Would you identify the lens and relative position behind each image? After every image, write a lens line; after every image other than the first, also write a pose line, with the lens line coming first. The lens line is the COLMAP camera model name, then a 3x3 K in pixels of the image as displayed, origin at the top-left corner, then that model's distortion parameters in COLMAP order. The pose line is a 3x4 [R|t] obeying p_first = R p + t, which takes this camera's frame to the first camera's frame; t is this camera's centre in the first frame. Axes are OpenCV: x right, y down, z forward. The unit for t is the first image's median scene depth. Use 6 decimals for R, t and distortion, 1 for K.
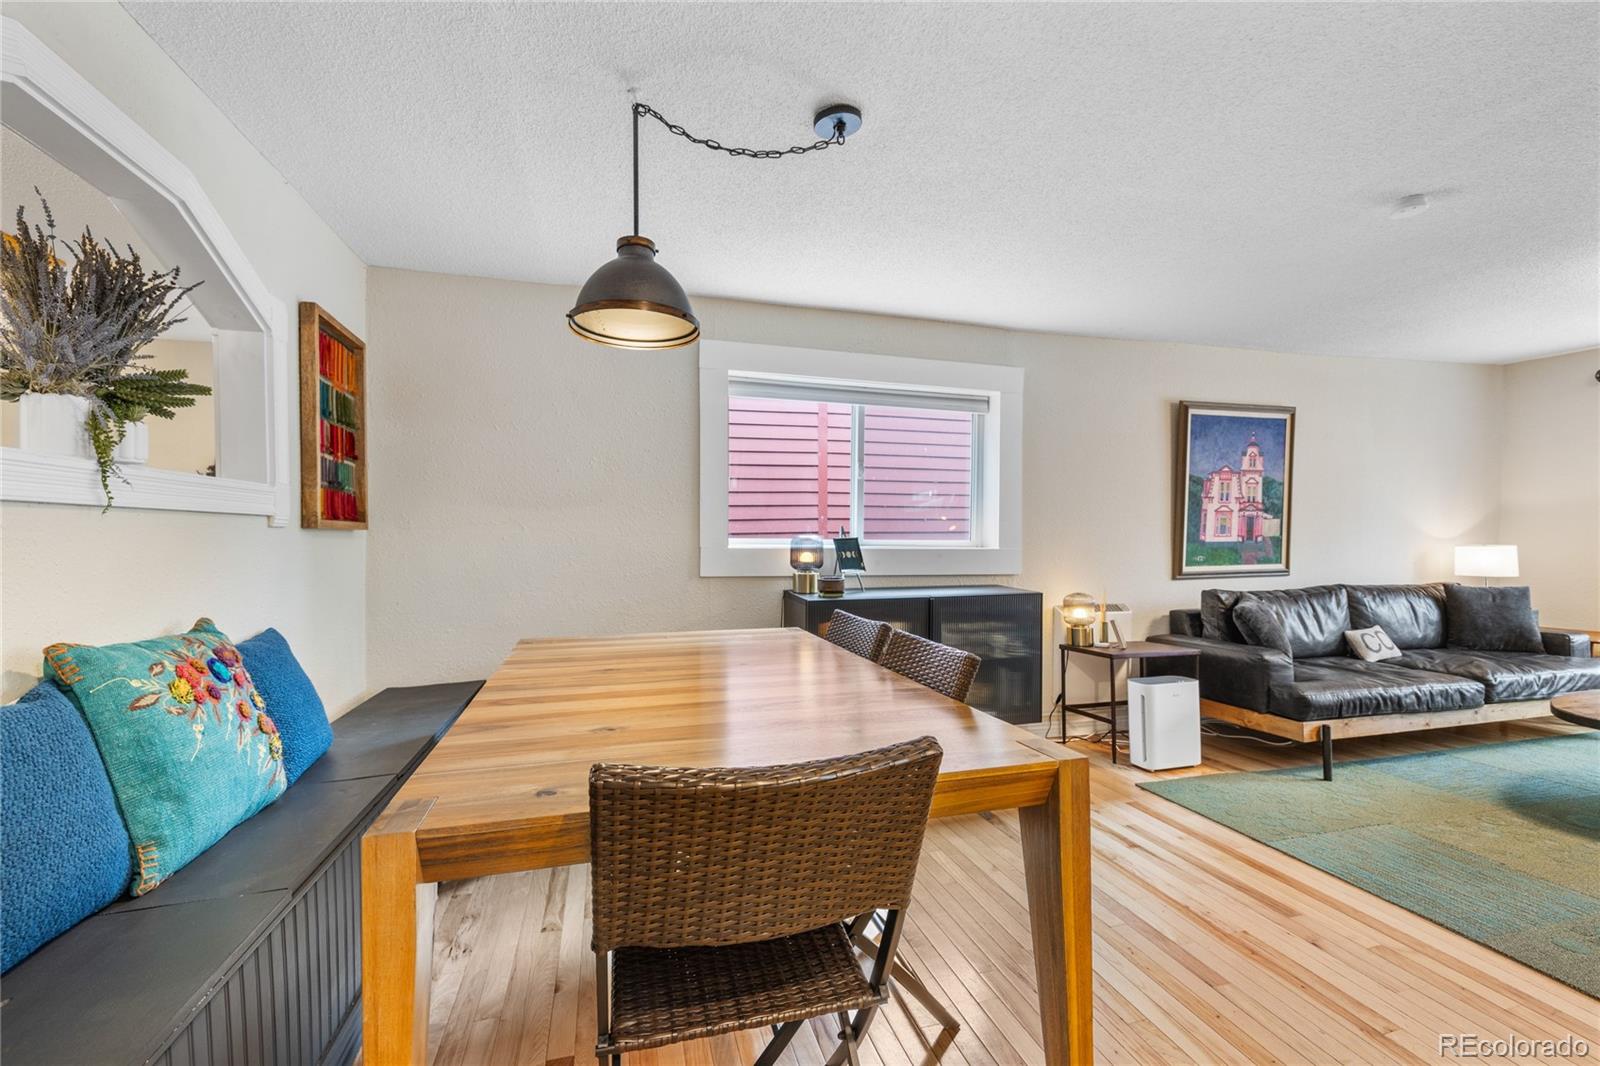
lens RADIAL K [[680.3, 0, 803.7], [0, 680.3, 544.6], [0, 0, 1]] dist [-0.006348, -0.000092]
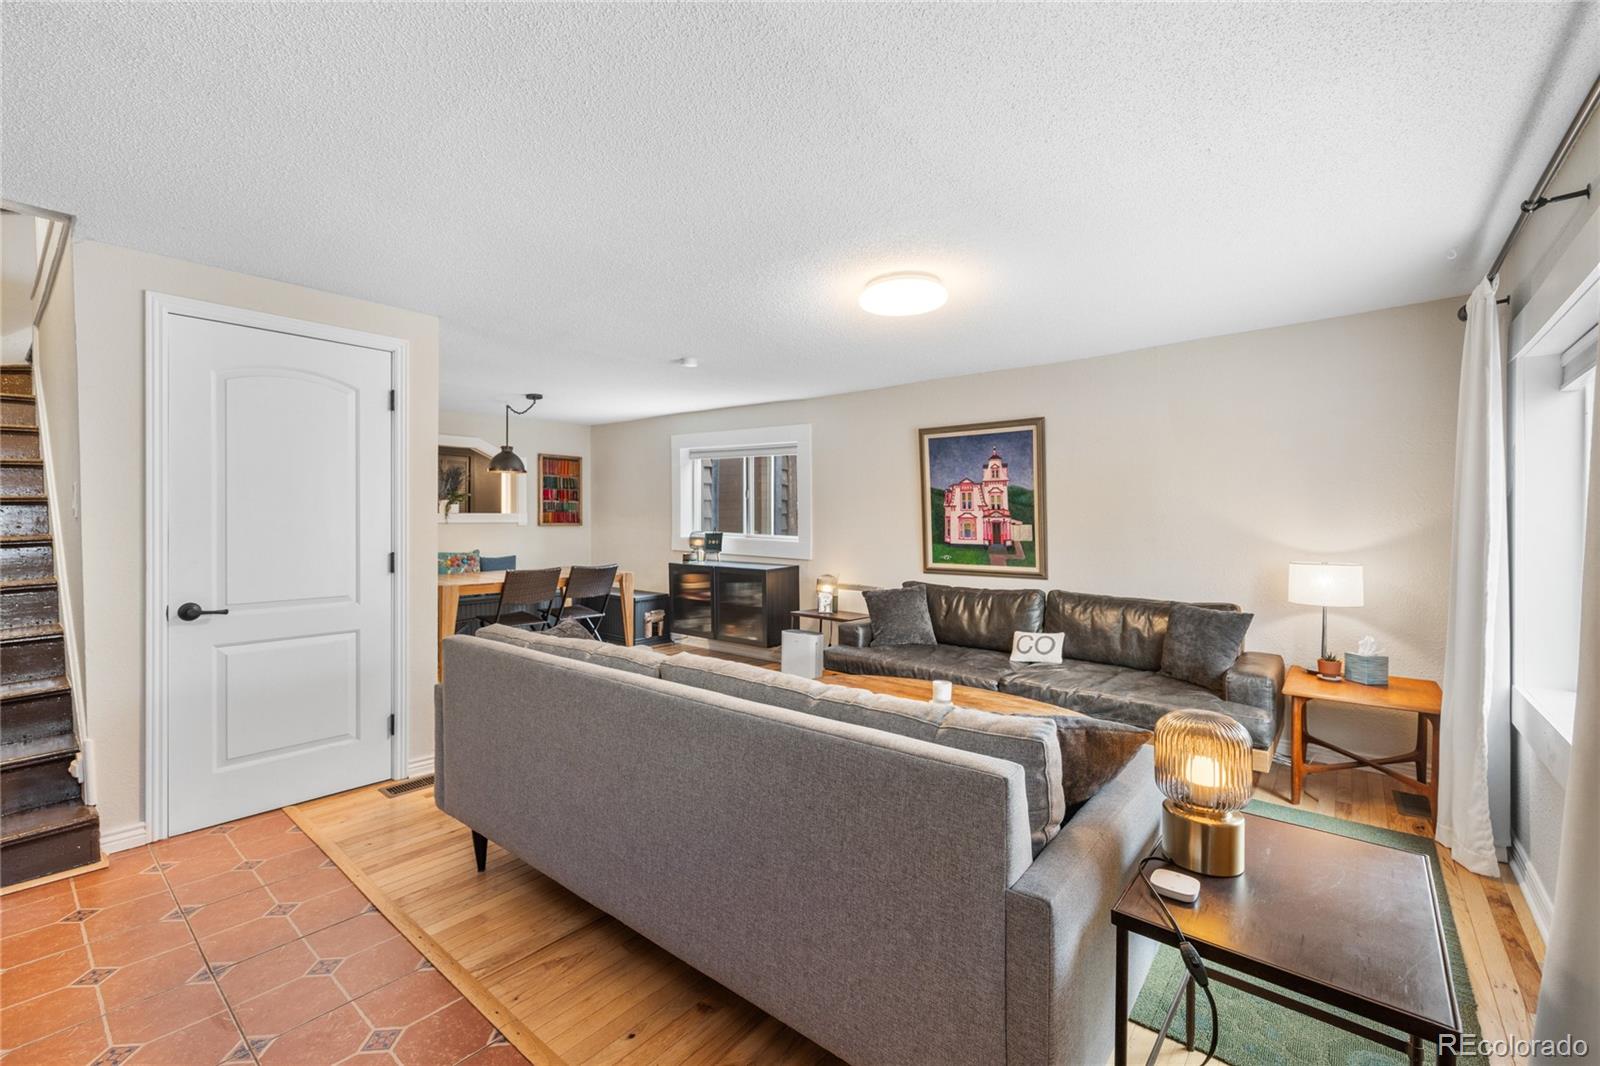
lens RADIAL K [[680.3, 0, 802.7], [0, 680.3, 523.6], [0, 0, 1]] dist [-0.006348, -0.000092]
pose [[0.572313, 0.013884, -0.819918, 1.417151], [-0.017626, 0.999834, 0.004628, -0.039456], [0.819846, 0.011803, 0.572462, 0.104878]]
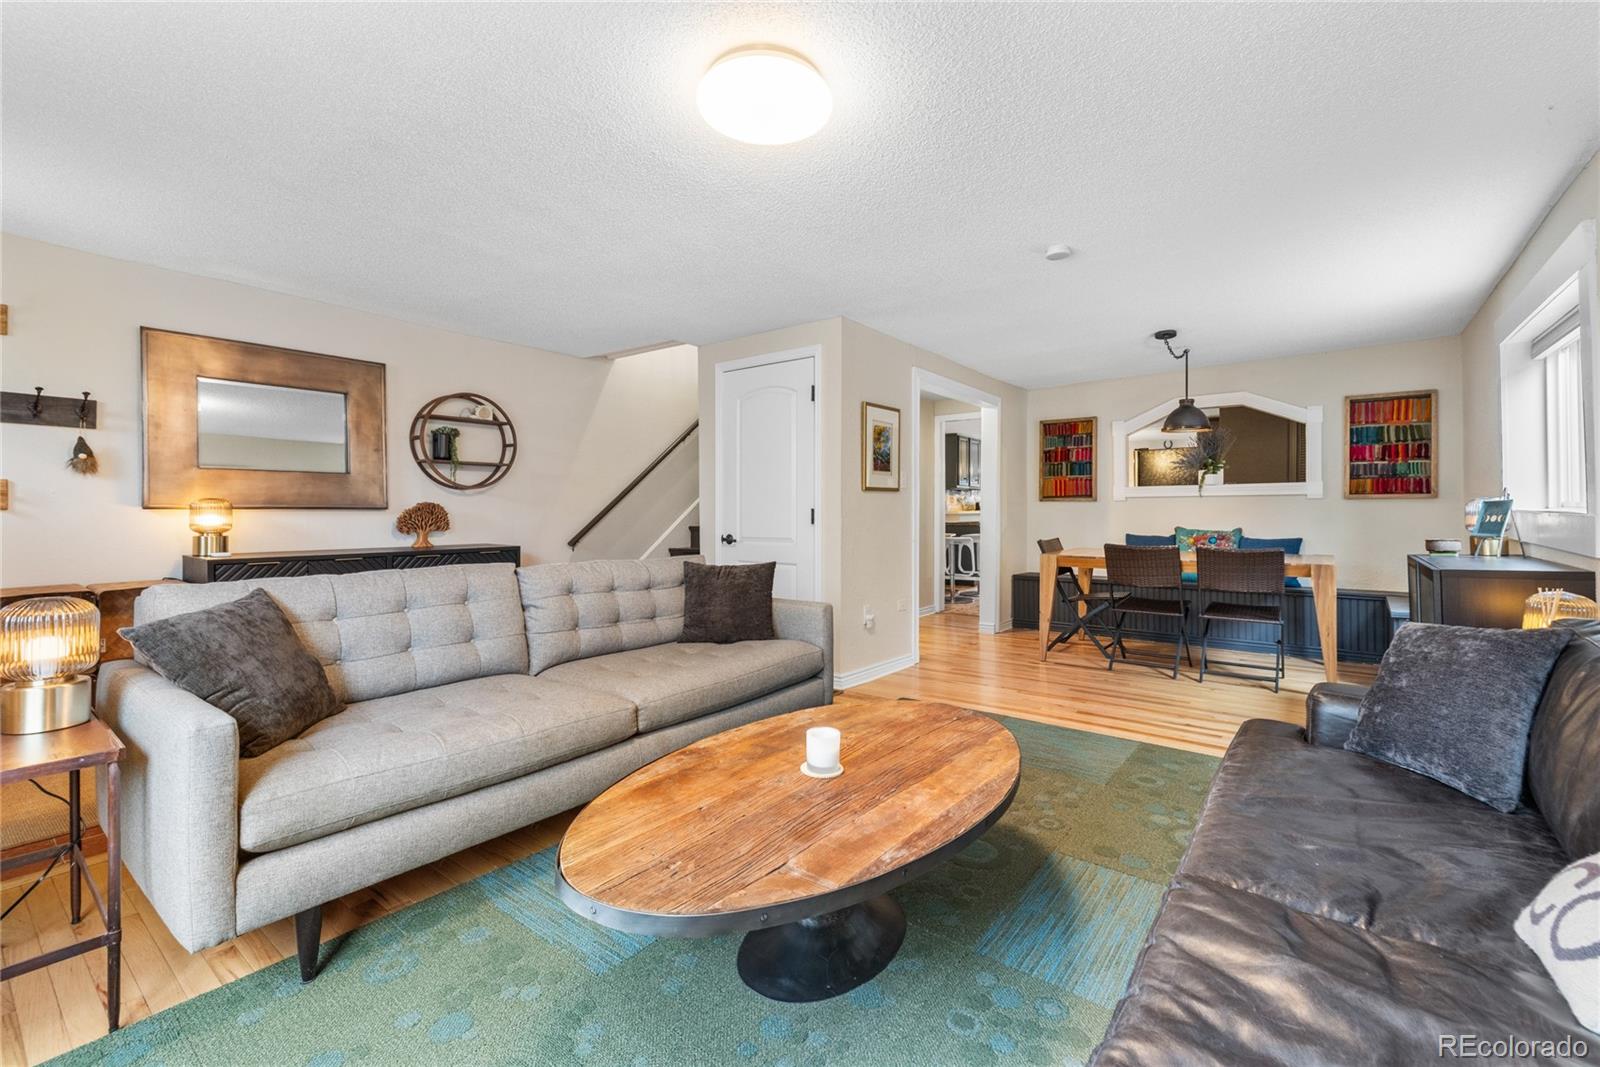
lens RADIAL K [[680.3, 0, 805.5], [0, 680.3, 526.1], [0, 0, 1]] dist [-0.006348, -0.000092]
pose [[-0.803466, -0.001231, -0.595349, 1.116288], [-0.015157, 0.999716, 0.018390, 0.030216], [0.595158, 0.023799, -0.803256, 0.975286]]
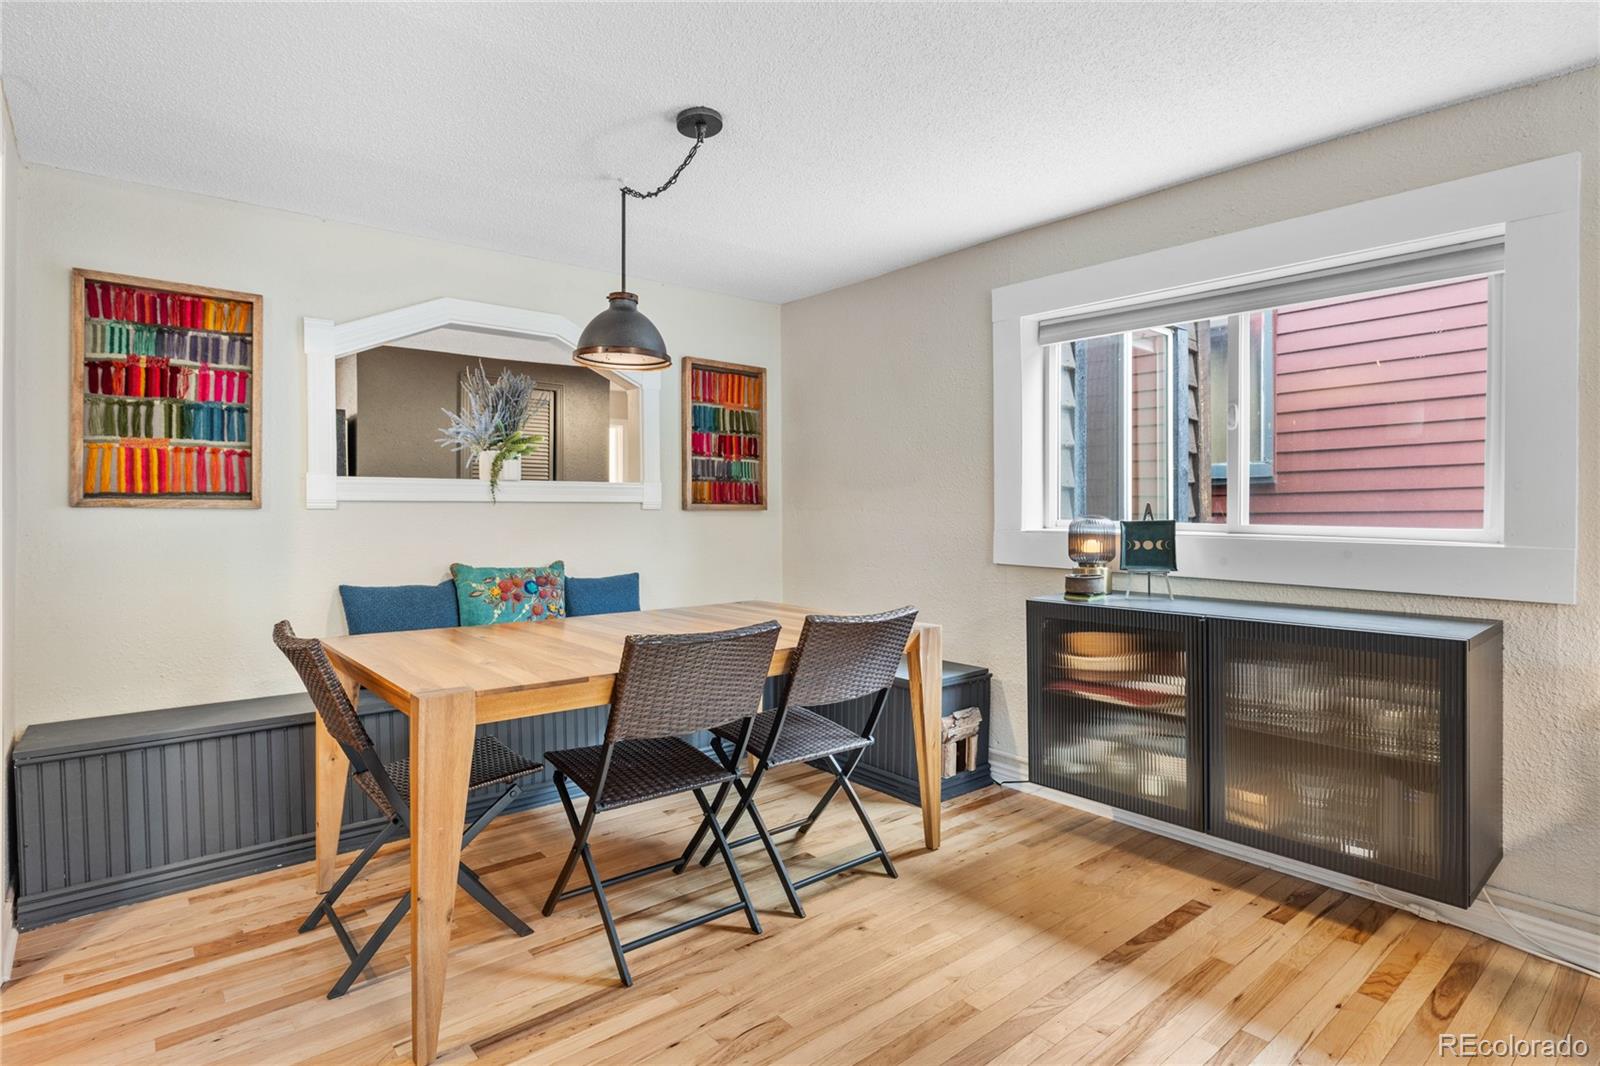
lens RADIAL K [[845.0, 0, 806.9], [0, 845.0, 523.9], [0, 0, 1]] dist [0.011803, 0.001632]
pose [[0.410911, 0.014363, -0.911562, 0.576769], [-0.013921, 0.999858, 0.009479, -0.007991], [0.911569, 0.008795, 0.411052, 0.266809]]
